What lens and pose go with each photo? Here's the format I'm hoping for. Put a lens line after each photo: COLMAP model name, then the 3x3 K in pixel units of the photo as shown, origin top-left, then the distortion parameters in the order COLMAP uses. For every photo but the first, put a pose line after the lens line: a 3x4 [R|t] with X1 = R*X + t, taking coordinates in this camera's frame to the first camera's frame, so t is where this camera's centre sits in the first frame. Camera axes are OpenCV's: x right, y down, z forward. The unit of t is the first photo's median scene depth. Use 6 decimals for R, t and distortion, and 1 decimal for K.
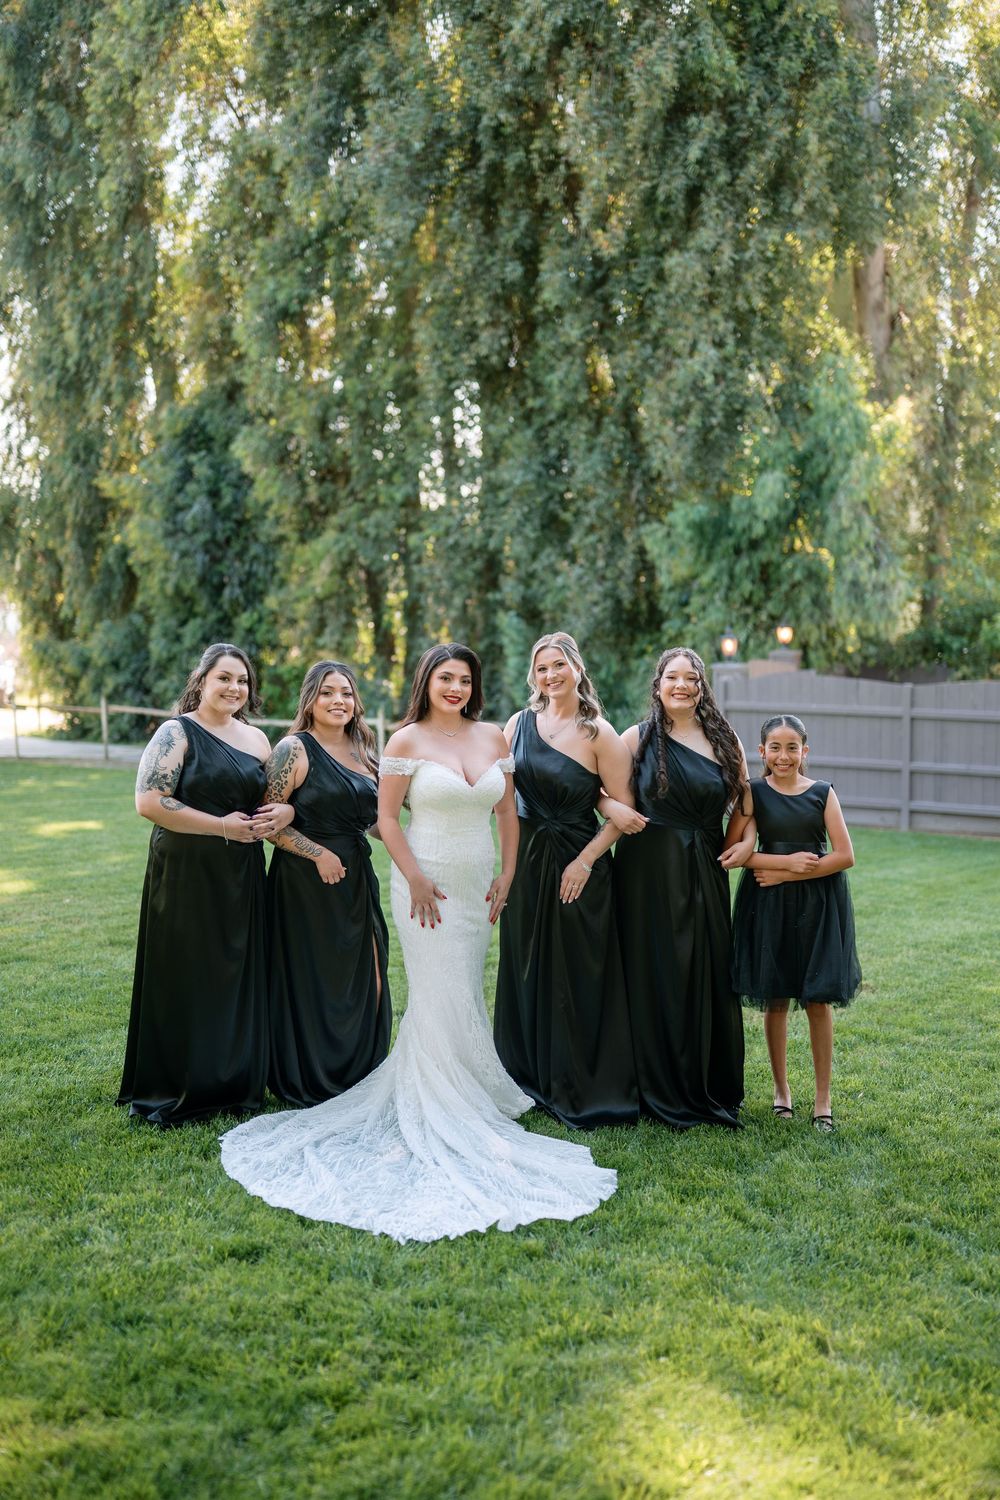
lens RADIAL K [[1496.6, 0, 472.4], [0, 1496.6, 732.8], [0, 0, 1]] dist [-0.006059, -0.006701]
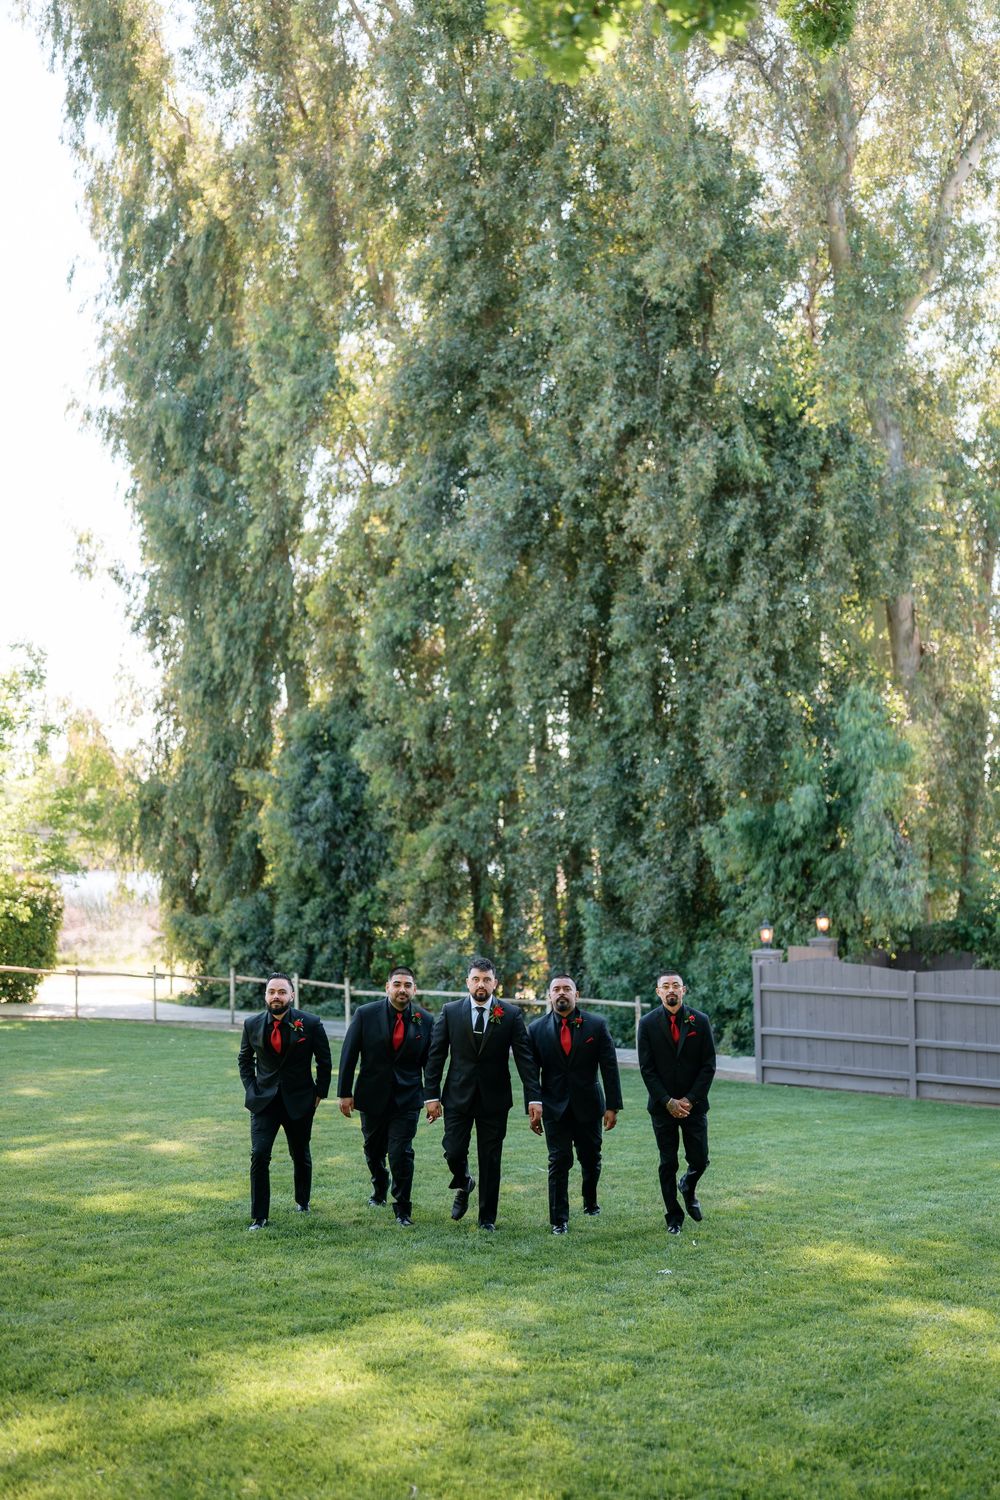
lens RADIAL K [[1599.1, 0, 505.6], [0, 1599.1, 724.3], [0, 0, 1]] dist [-0.006091, -0.012046]
pose [[0.997775, 0.005447, -0.066452, 0.042551], [-0.016630, 0.985490, -0.168917, -0.004857], [0.064568, 0.169646, 0.983388, -0.224531]]
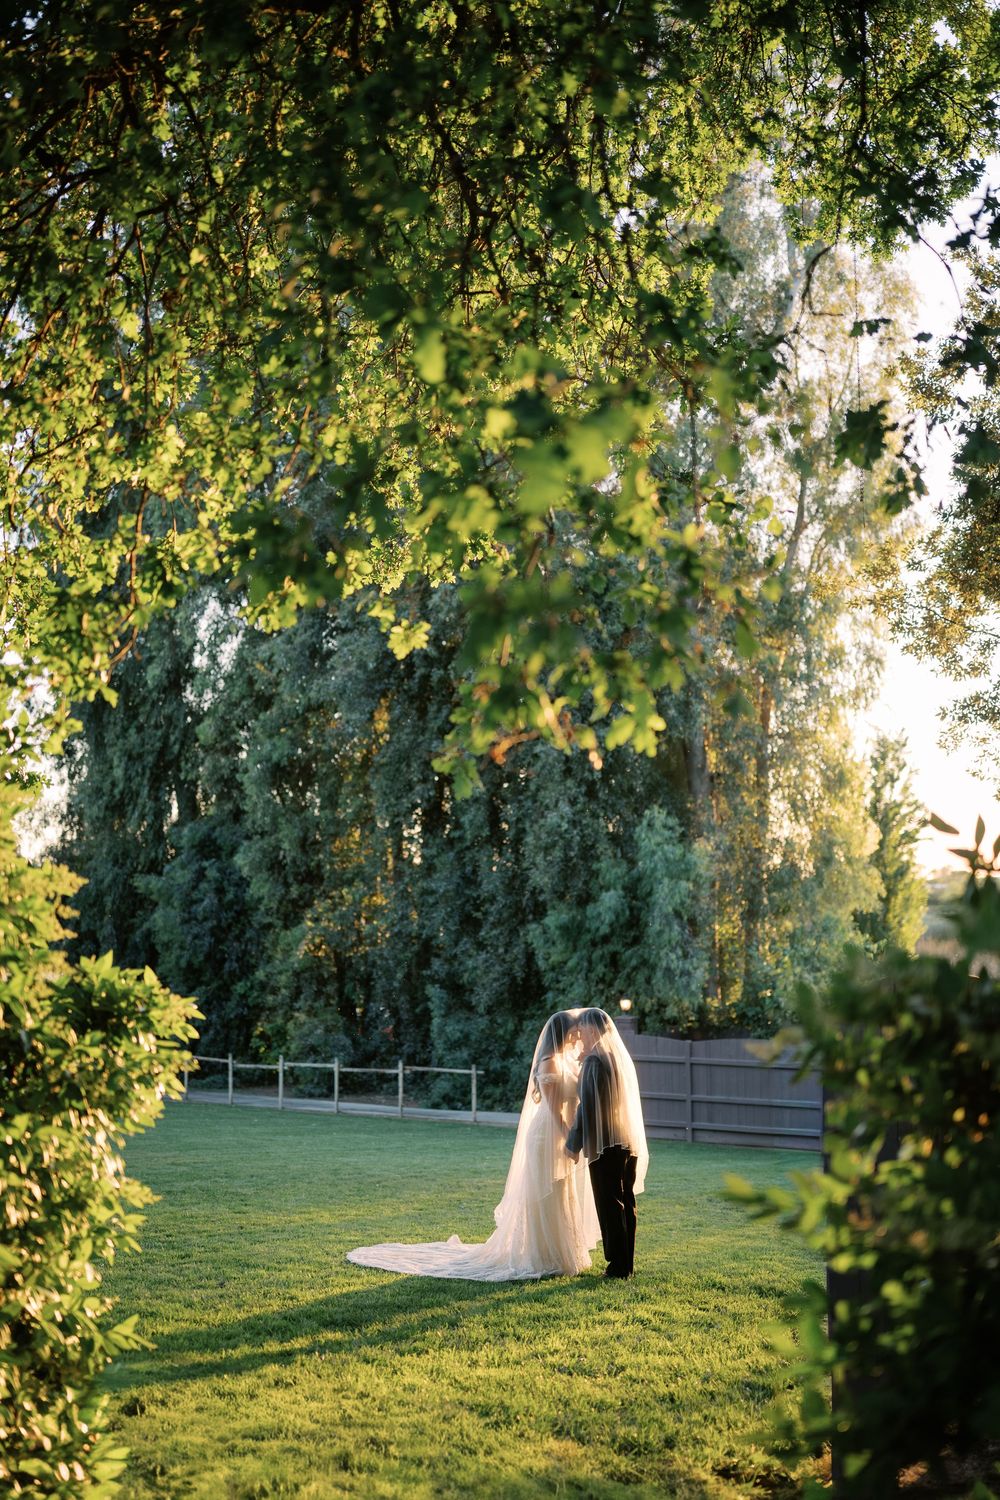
lens RADIAL K [[1599.1, 0, 505.6], [0, 1599.1, 724.3], [0, 0, 1]] dist [-0.006091, -0.012046]
pose [[0.999904, 0.008373, 0.011007, 0.071132], [-0.005687, 0.974419, -0.224667, 0.014042], [-0.012607, 0.224583, 0.974374, -0.468019]]
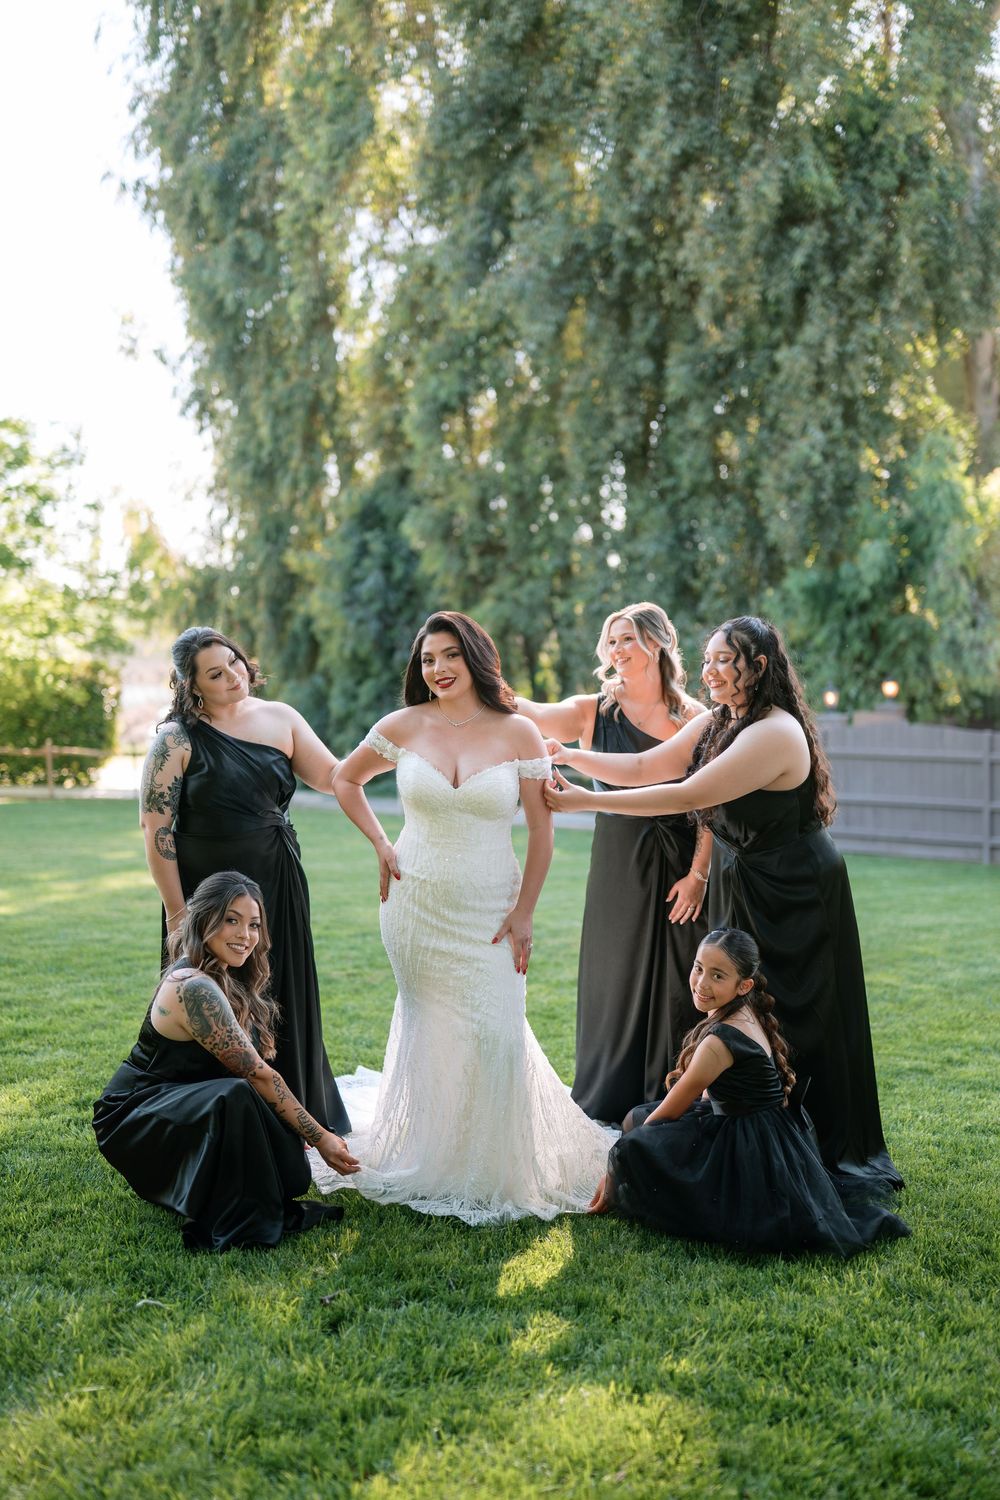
lens RADIAL K [[1501.0, 0, 475.6], [0, 1501.0, 756.3], [0, 0, 1]] dist [-0.002969, -0.019179]
pose [[0.990911, 0.002977, -0.134483, 0.050839], [-0.007130, 0.999512, -0.030408, 0.017041], [0.134327, 0.031090, 0.990449, -0.112696]]
